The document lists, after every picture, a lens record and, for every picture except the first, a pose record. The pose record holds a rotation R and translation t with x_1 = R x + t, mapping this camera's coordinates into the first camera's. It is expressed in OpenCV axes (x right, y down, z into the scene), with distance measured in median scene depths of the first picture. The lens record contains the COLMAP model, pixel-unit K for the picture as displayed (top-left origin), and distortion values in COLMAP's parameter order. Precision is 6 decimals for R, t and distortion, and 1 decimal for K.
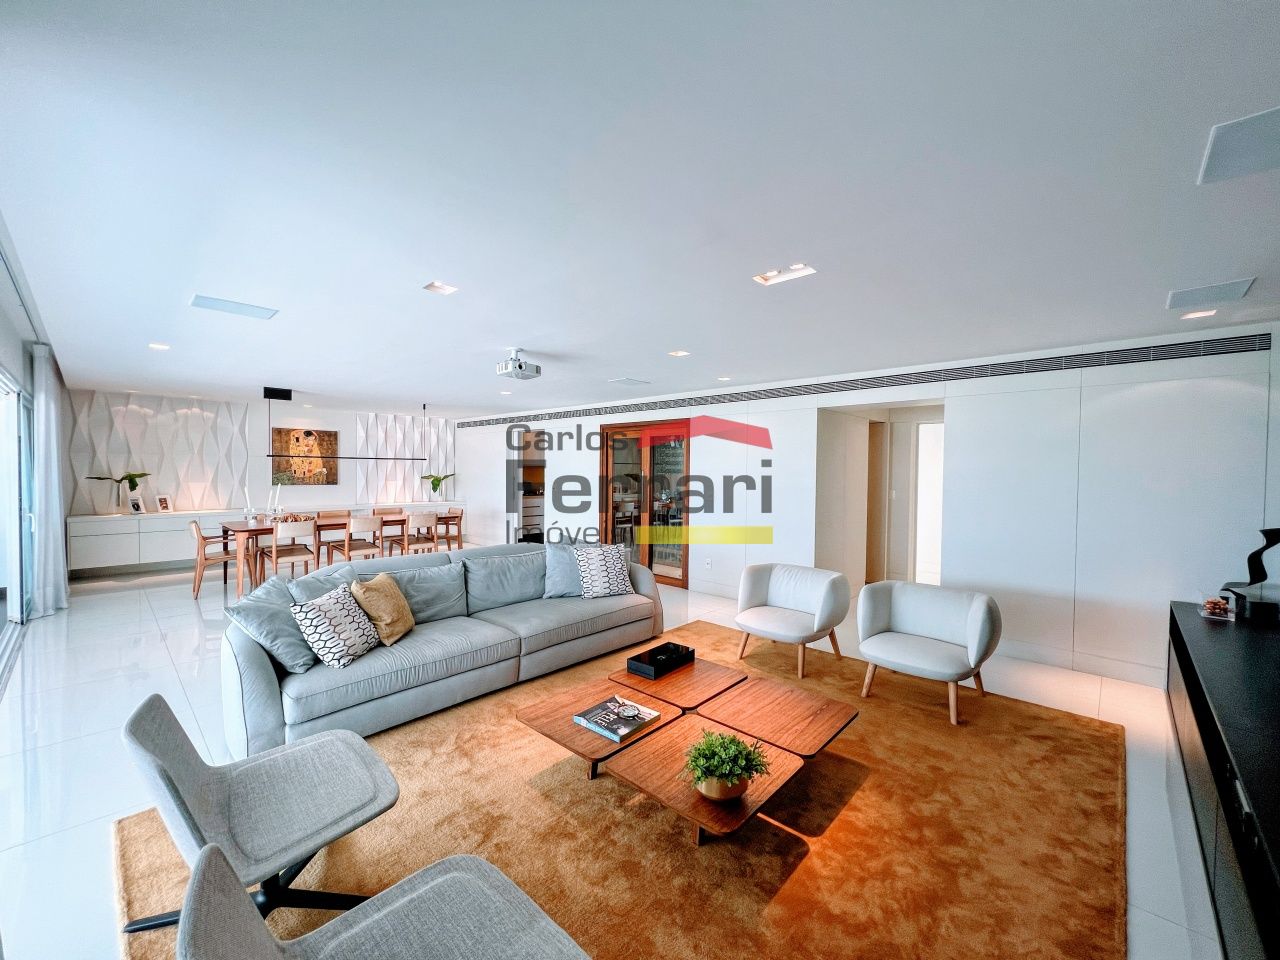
lens RADIAL K [[514.1, 0, 638.7], [0, 514.1, 477.1], [0, 0, 1]] dist [-0.000684, -0.000567]
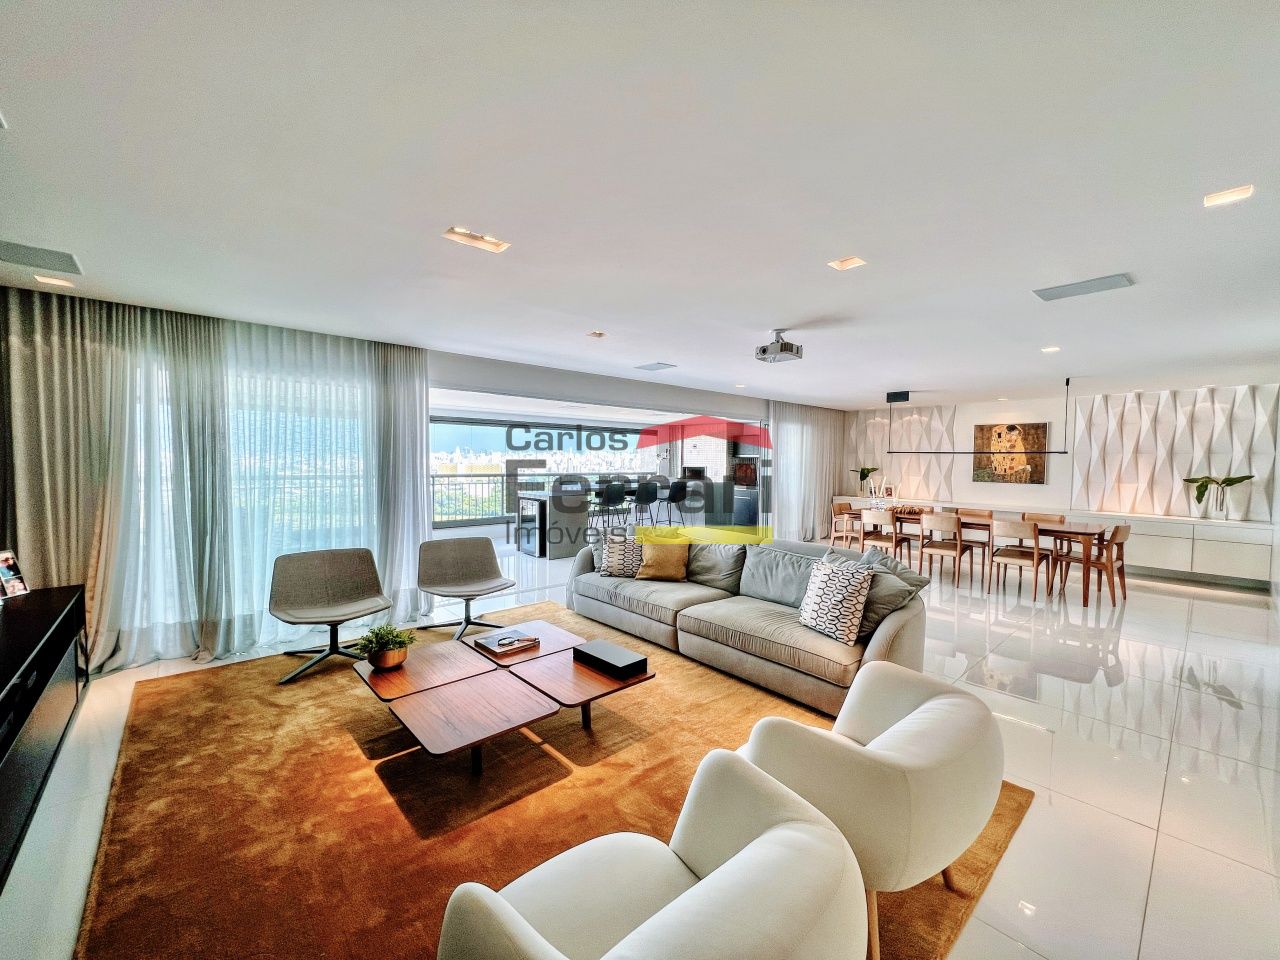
lens RADIAL K [[514.1, 0, 636.7], [0, 514.1, 479.7], [0, 0, 1]] dist [-0.000684, -0.000567]
pose [[-0.089715, 0.027704, -0.995582, 0.502381], [-0.028193, 0.999142, 0.030344, 0.000063], [0.995568, 0.030791, -0.088857, 0.583526]]
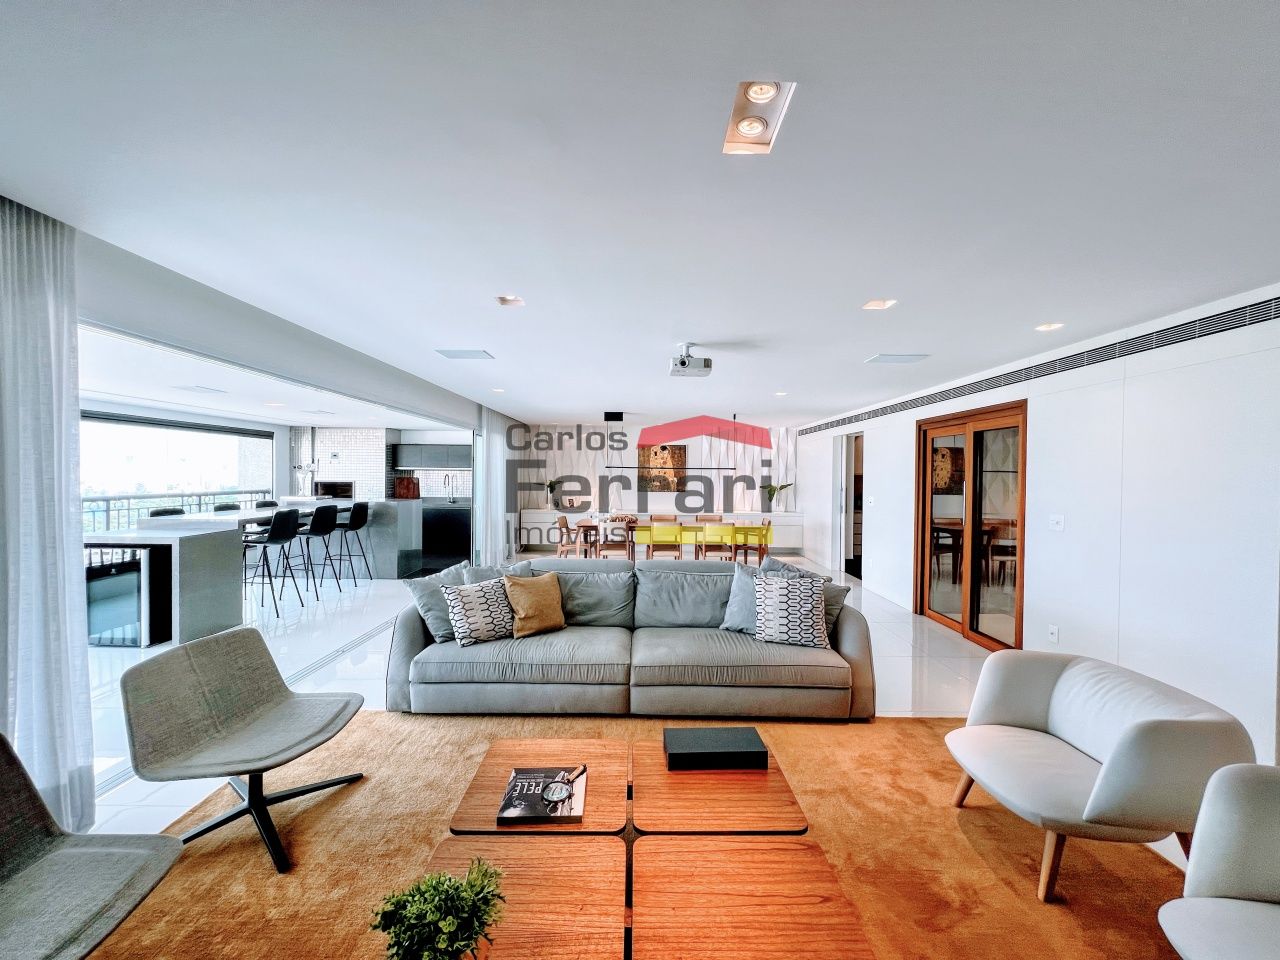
lens RADIAL K [[514.1, 0, 638.4], [0, 514.1, 478.2], [0, 0, 1]] dist [-0.000684, -0.000567]
pose [[0.680793, 0.001679, -0.732474, 0.253999], [-0.015250, 0.999813, -0.011883, -0.001425], [0.732317, 0.019260, 0.680692, 0.229068]]
